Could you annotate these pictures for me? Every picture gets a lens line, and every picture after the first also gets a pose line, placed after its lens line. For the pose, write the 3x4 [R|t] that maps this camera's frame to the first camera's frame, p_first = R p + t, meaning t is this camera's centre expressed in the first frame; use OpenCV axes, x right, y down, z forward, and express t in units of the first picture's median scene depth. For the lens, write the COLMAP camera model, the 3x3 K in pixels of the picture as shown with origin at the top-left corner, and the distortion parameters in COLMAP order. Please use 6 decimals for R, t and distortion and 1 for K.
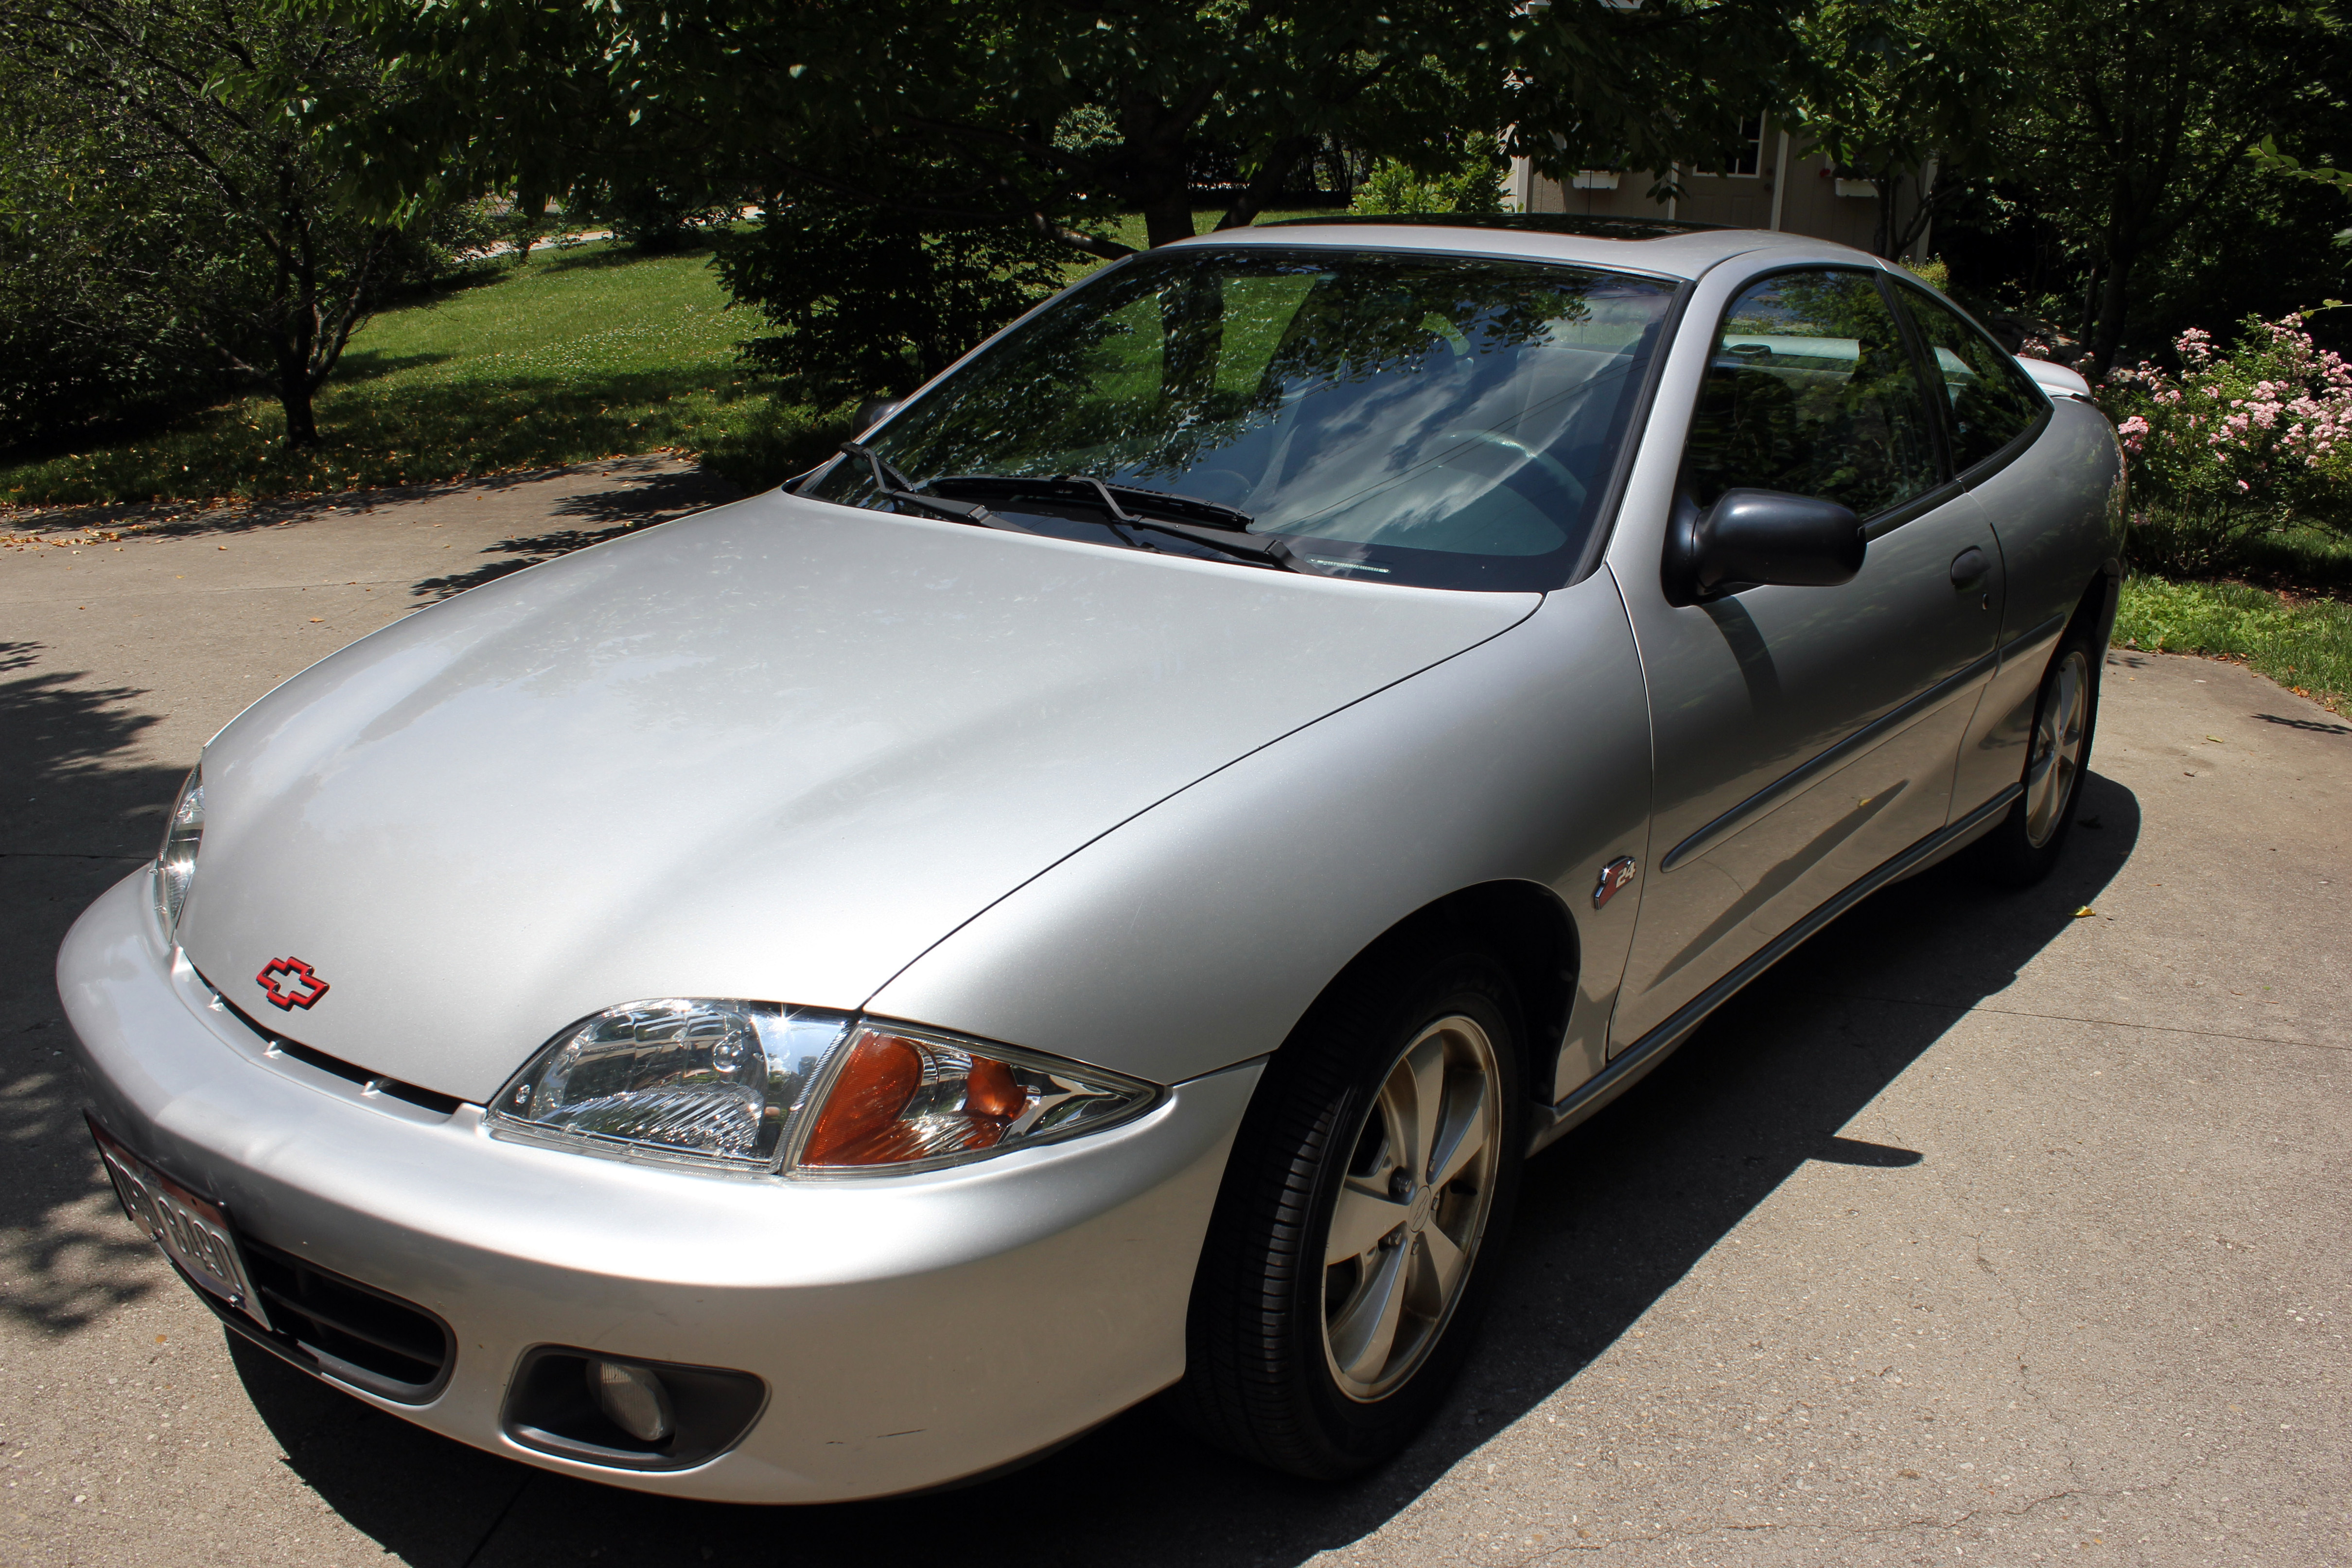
lens RADIAL K [[1906.9, 0, 1201.7], [0, 1906.9, 785.7], [0, 0, 1]] dist [-0.164196, 0.134342]
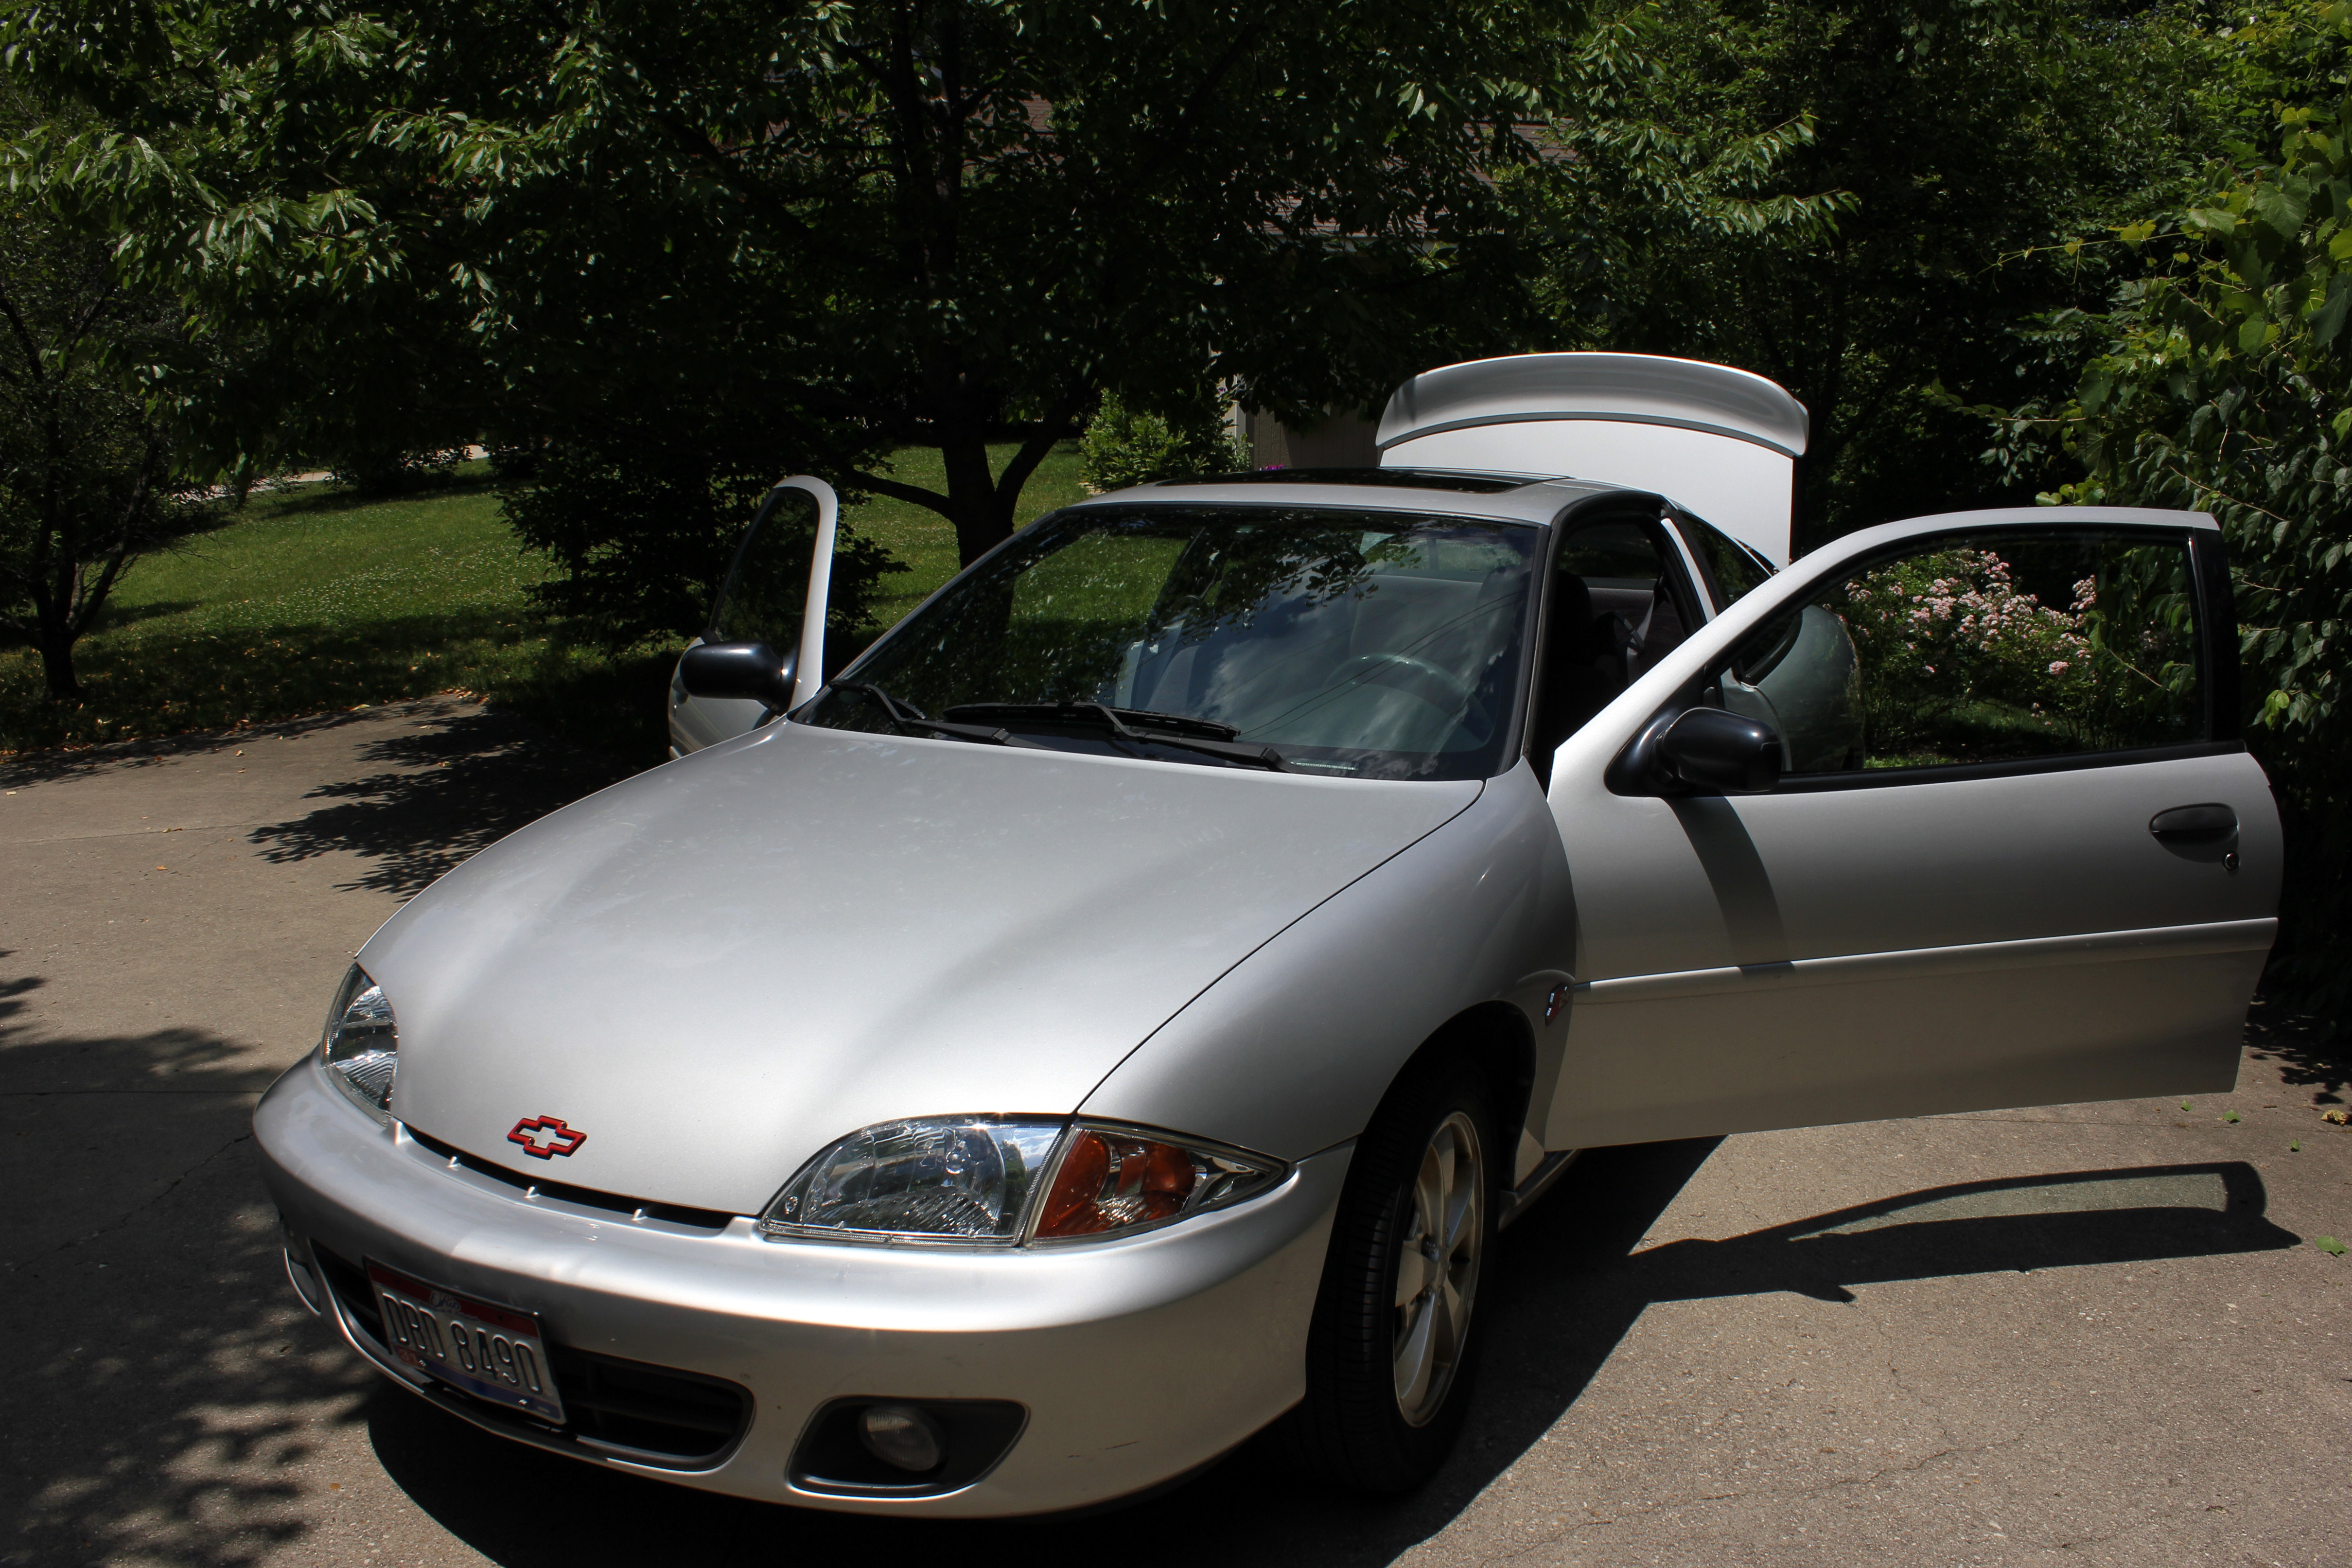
lens RADIAL K [[1893.1, 0, 1193.0], [0, 1893.1, 810.8], [0, 0, 1]] dist [-0.163805, 0.131541]
pose [[0.988324, -0.042682, 0.146270, -0.189301], [0.057228, 0.993664, -0.096729, 0.028630], [-0.141214, 0.103970, 0.984504, -0.203750]]
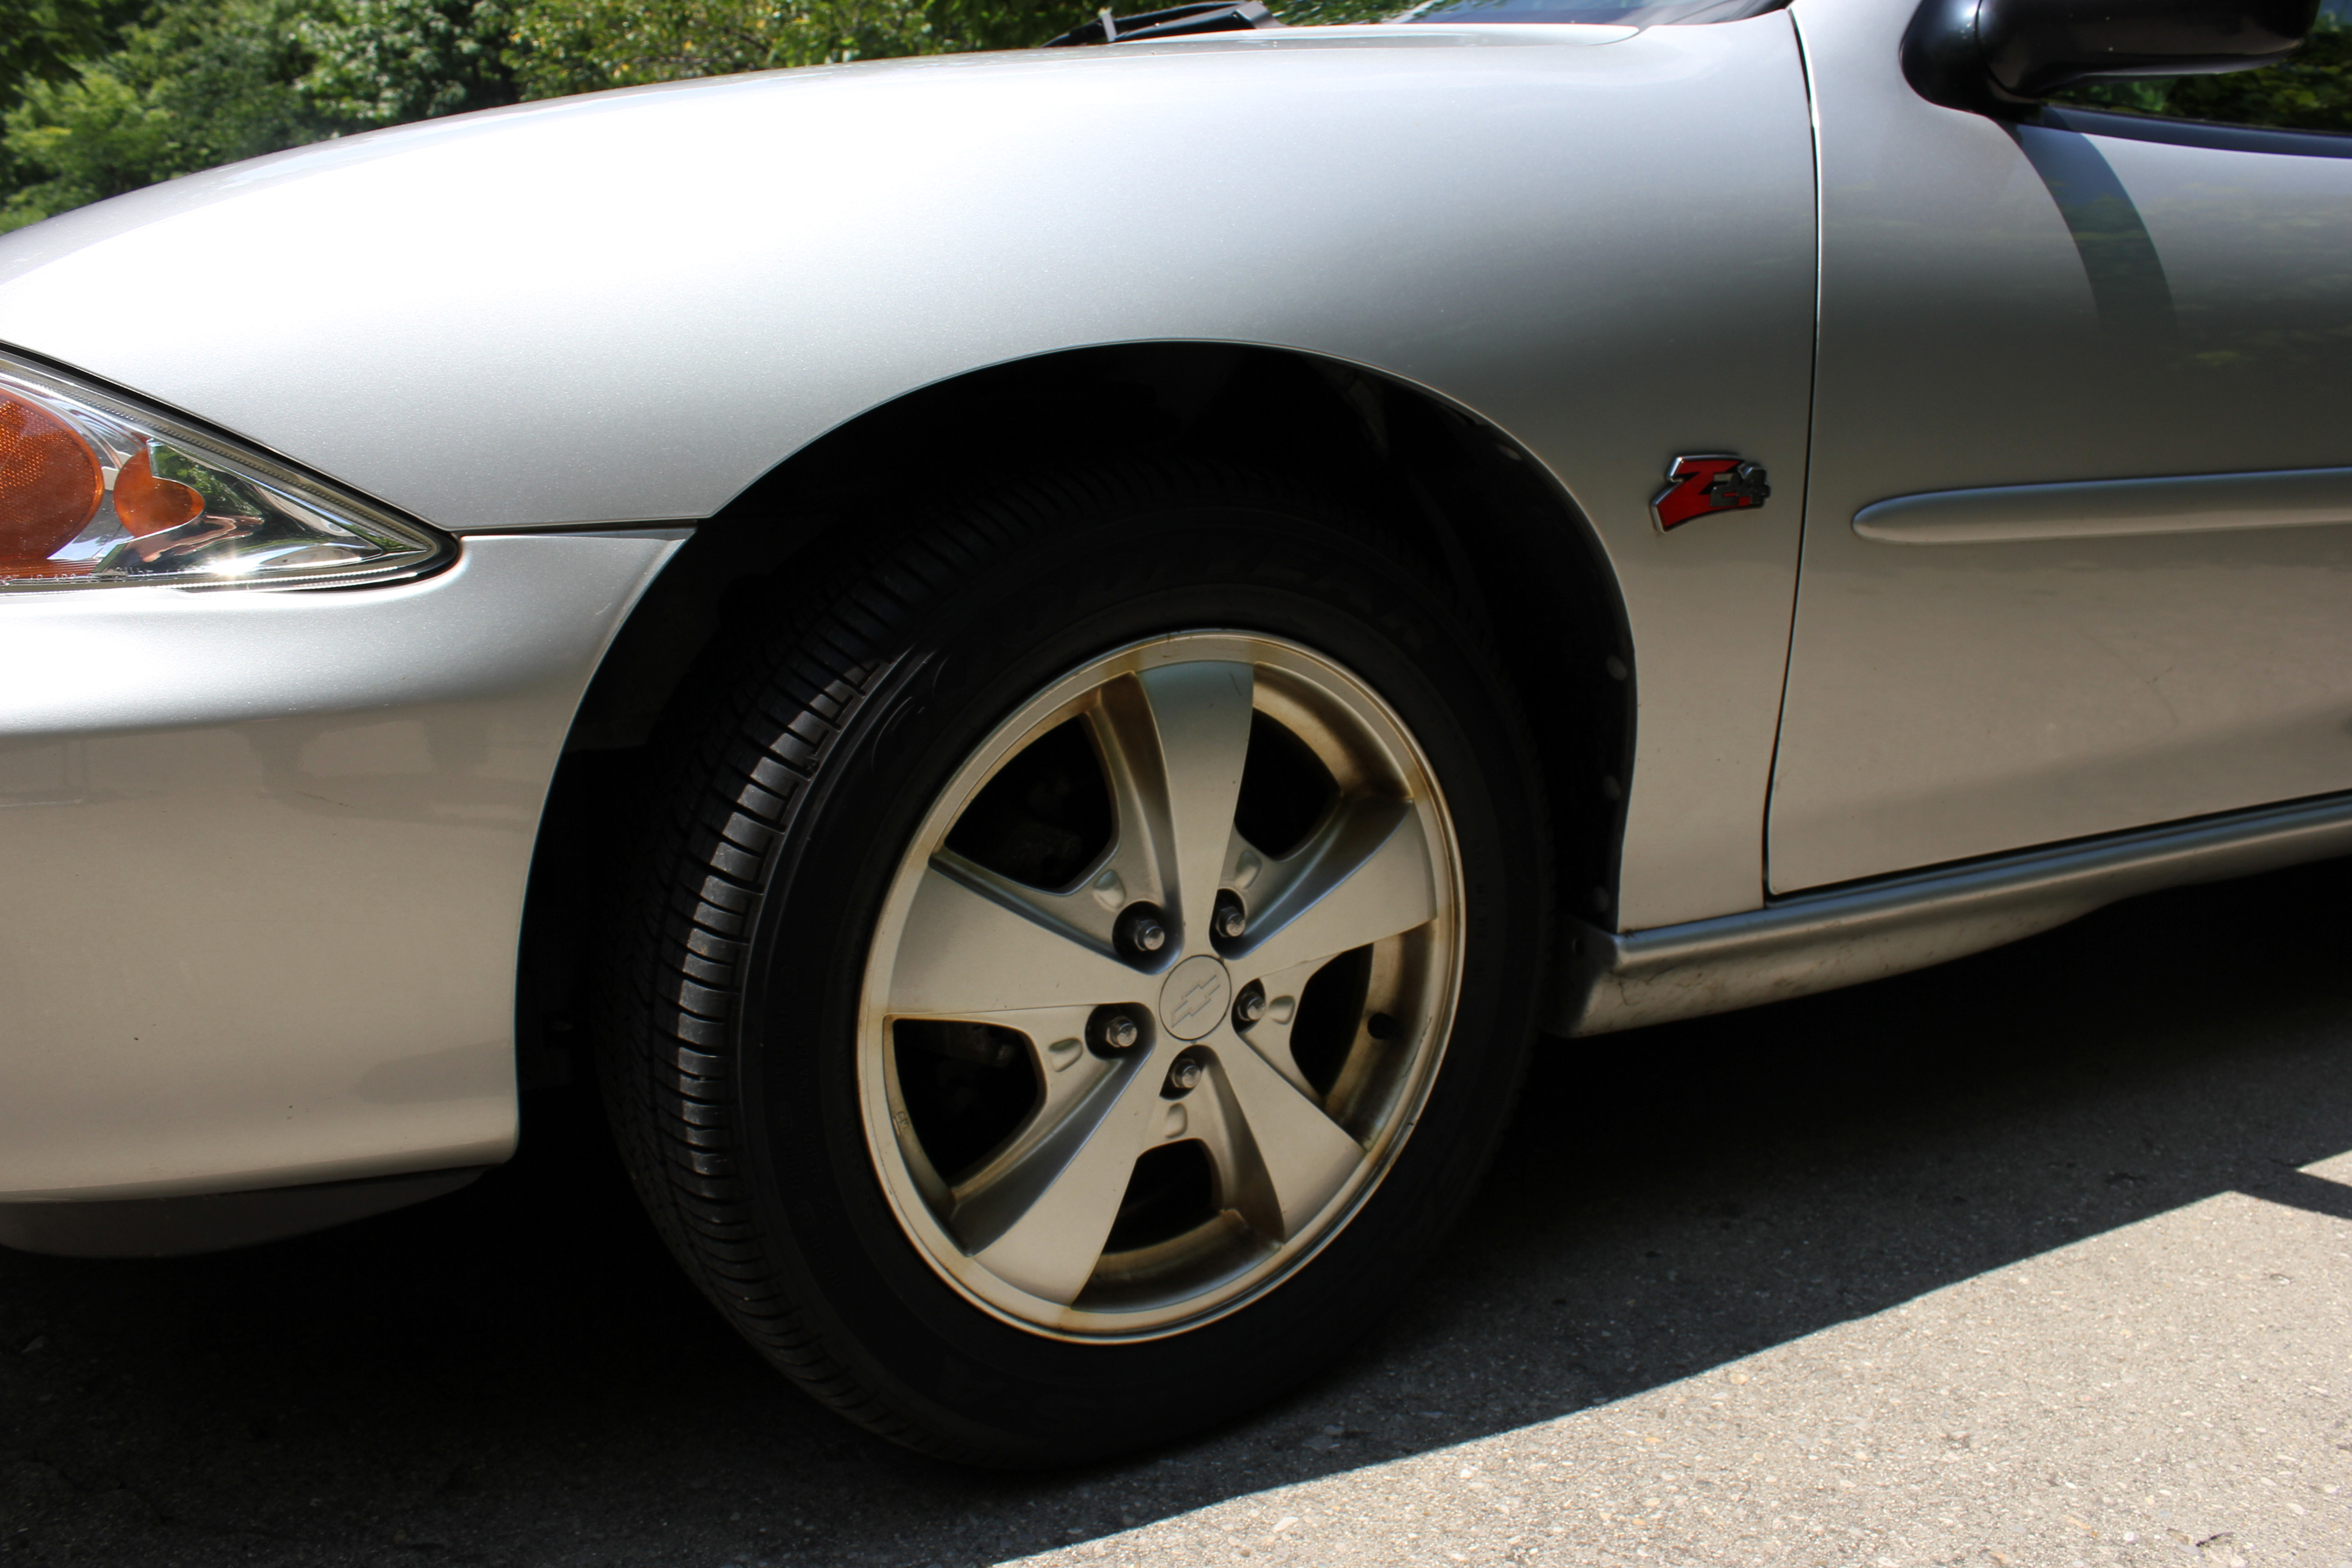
lens RADIAL K [[1906.9, 0, 1201.7], [0, 1906.9, 785.7], [0, 0, 1]] dist [-0.164196, 0.134342]
pose [[0.928791, 0.081479, -0.361537, 0.269531], [-0.108195, 0.992649, -0.054240, 0.169075], [0.354460, 0.089494, 0.930779, 0.429506]]
